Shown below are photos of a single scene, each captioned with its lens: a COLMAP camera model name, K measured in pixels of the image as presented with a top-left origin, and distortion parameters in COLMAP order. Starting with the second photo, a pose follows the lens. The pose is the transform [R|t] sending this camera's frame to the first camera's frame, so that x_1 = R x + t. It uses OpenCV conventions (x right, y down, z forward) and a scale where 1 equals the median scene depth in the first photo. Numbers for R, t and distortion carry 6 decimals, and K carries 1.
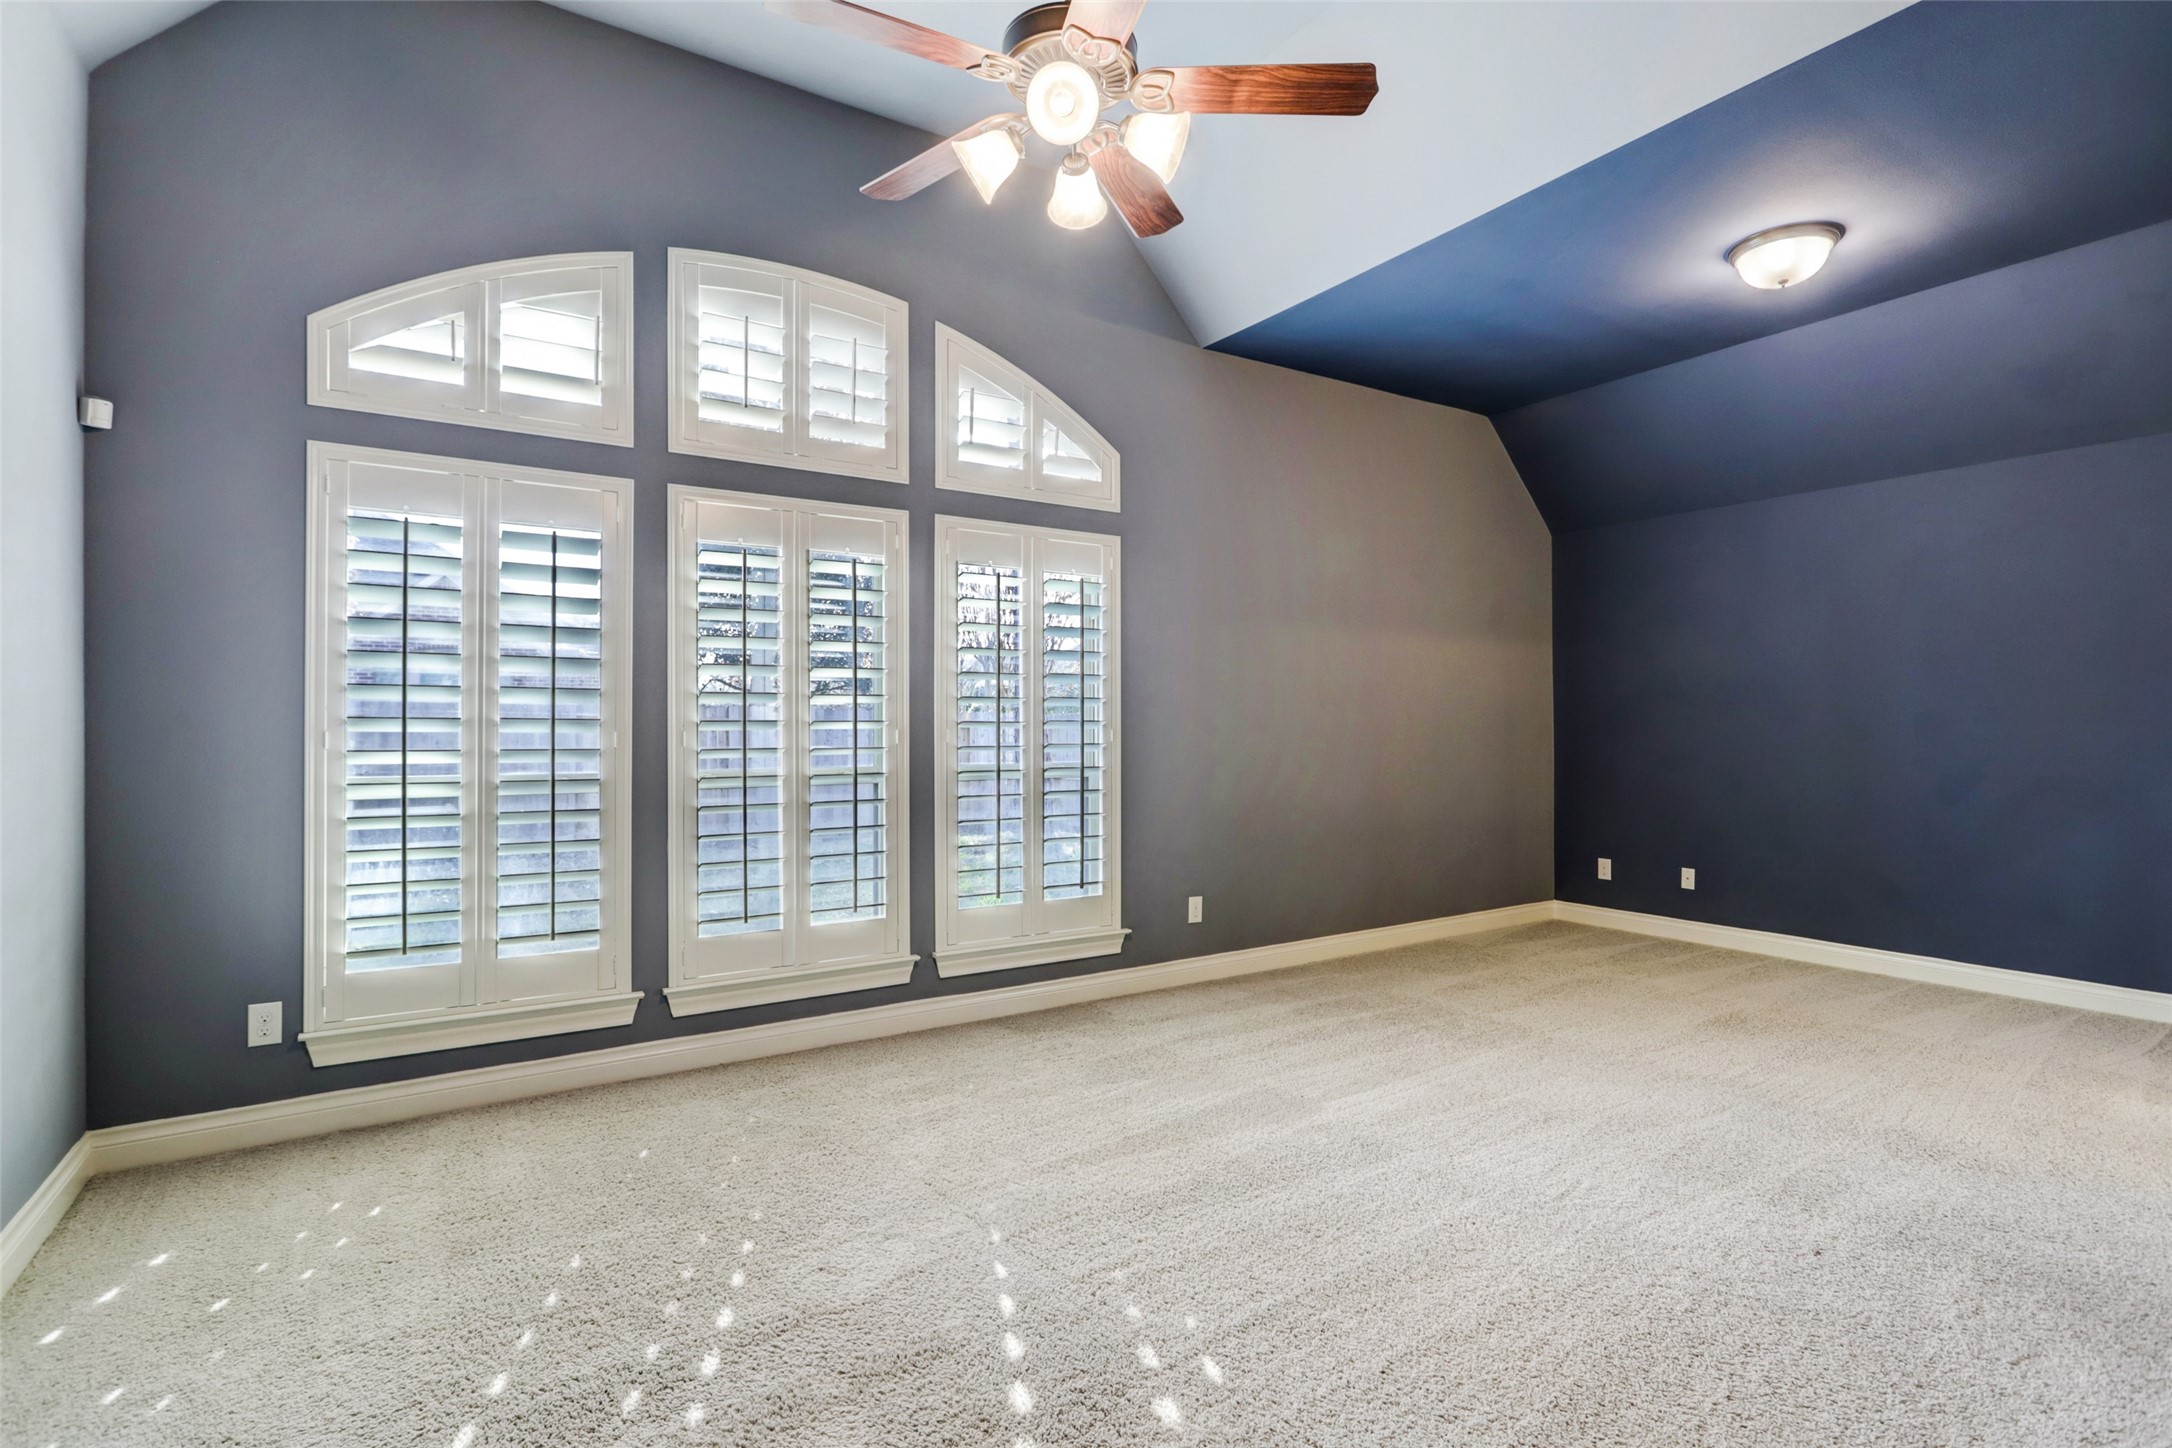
lens RADIAL K [[1045.5, 0, 1082.8], [0, 1045.5, 718.3], [0, 0, 1]] dist [-0.000704, 0.002974]
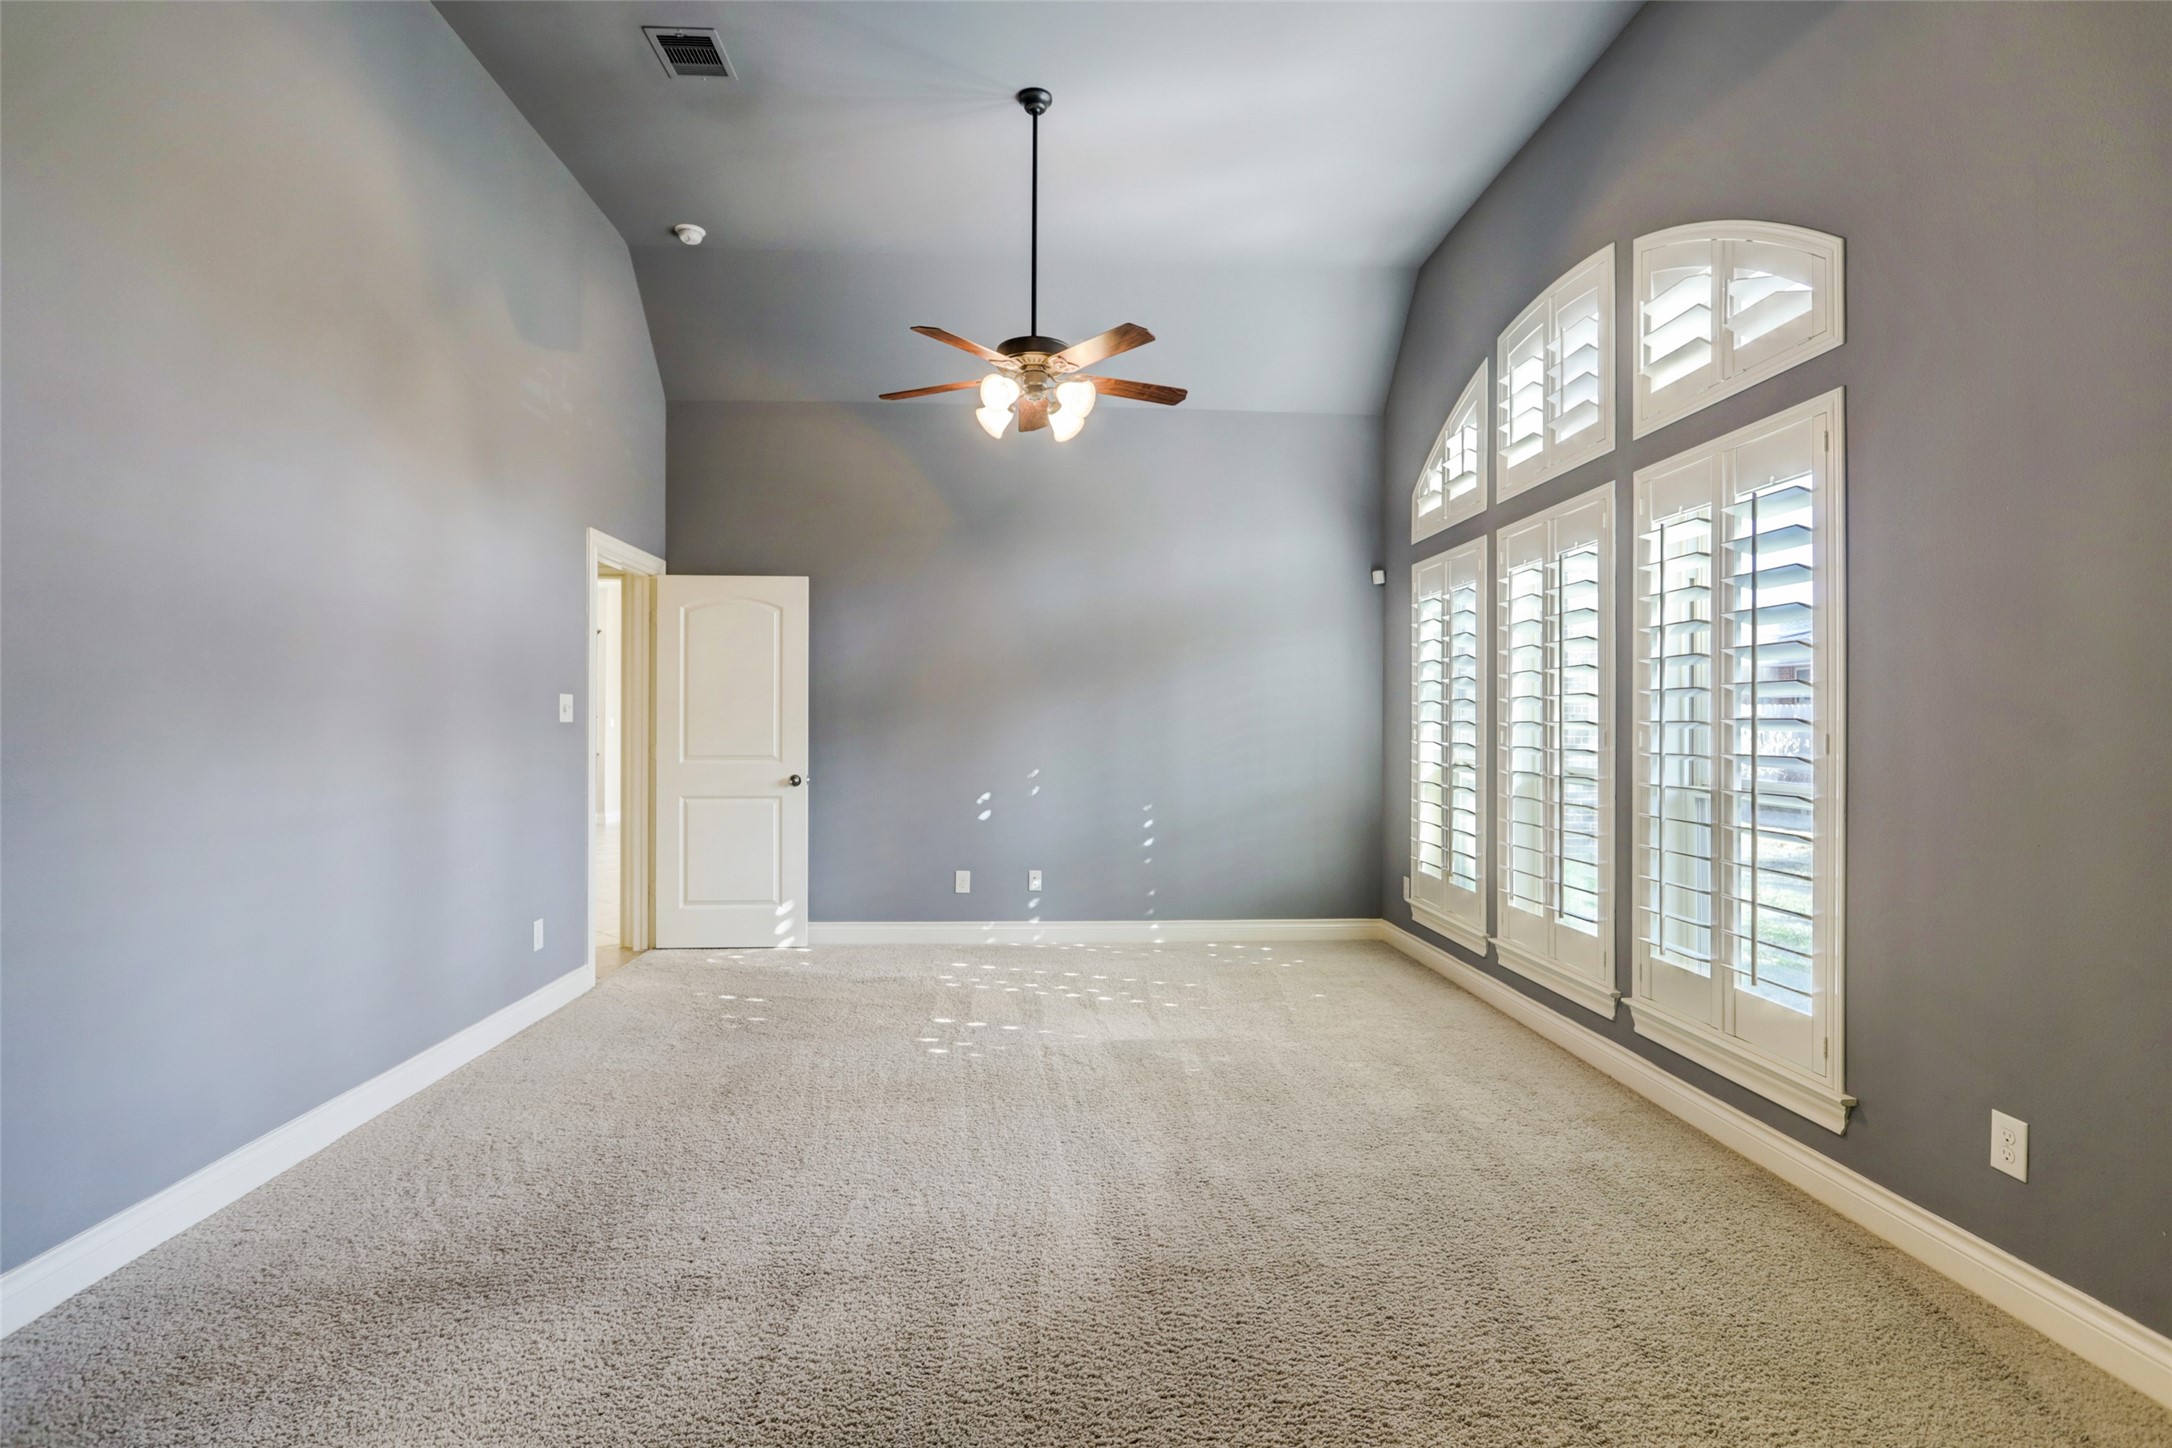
lens RADIAL K [[1045.5, 0, 1083.8], [0, 1045.5, 727.0], [0, 0, 1]] dist [-0.000704, 0.002974]
pose [[-0.484659, -0.000183, -0.874703, 0.745497], [0.002718, 0.999995, -0.001715, 0.006087], [0.874699, -0.003209, -0.484656, 0.952343]]
